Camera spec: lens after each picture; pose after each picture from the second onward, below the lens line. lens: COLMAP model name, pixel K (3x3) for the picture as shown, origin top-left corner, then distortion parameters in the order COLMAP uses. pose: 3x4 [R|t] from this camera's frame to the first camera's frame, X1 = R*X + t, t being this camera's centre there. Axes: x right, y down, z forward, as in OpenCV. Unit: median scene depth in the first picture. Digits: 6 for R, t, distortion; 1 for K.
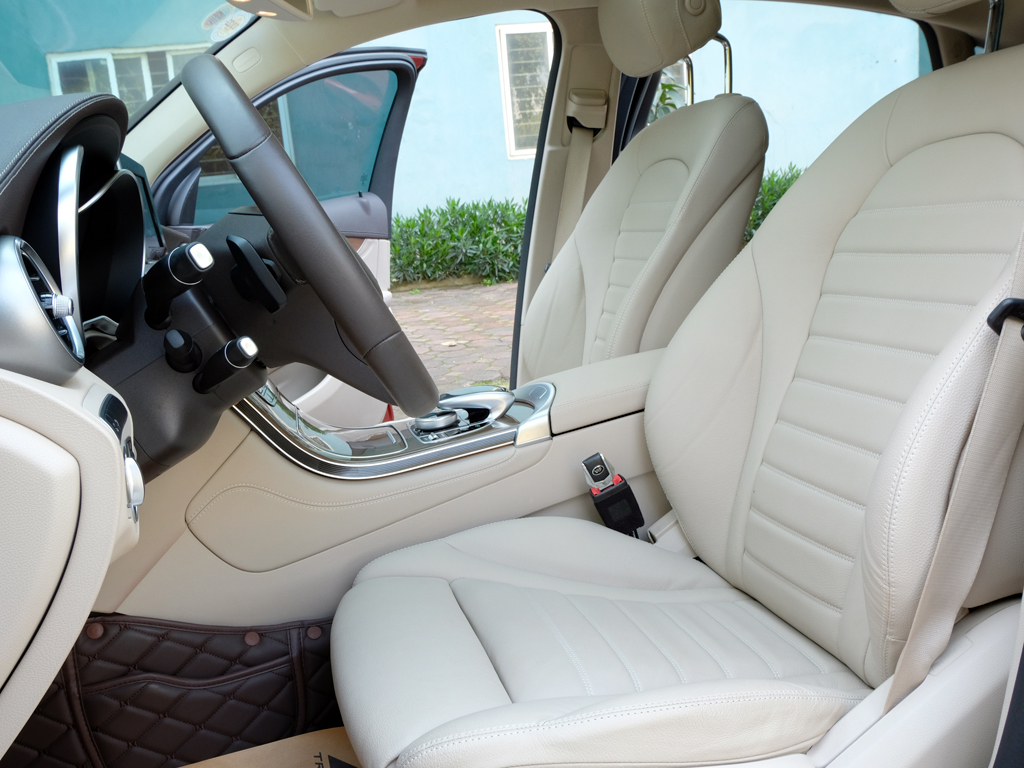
lens RADIAL K [[830.9, 0, 522.8], [0, 830.9, 384.1], [0, 0, 1]] dist [-0.003716, -0.004408]
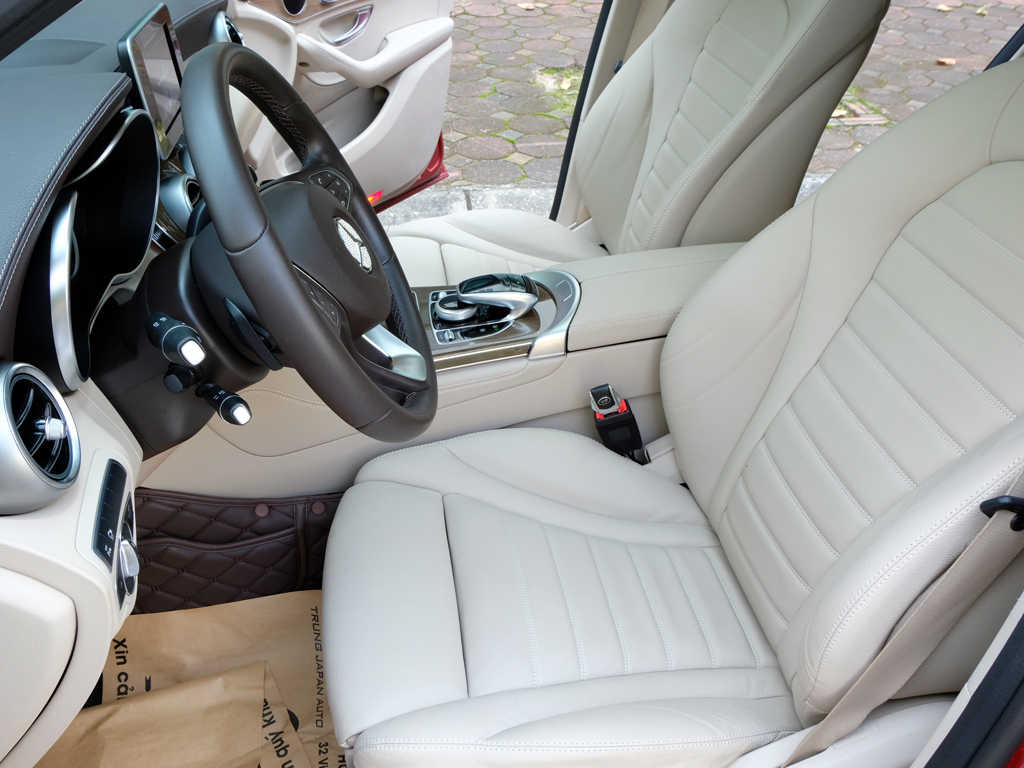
lens RADIAL K [[840.0, 0, 512.0], [0, 840.0, 384.0], [0, 0, 1]] dist [-0.010108, -0.002803]
pose [[0.986022, 0.161676, -0.040266, 0.019260], [-0.136968, 0.924154, 0.356622, -0.283459], [0.094869, -0.346122, 0.933381, 0.045871]]
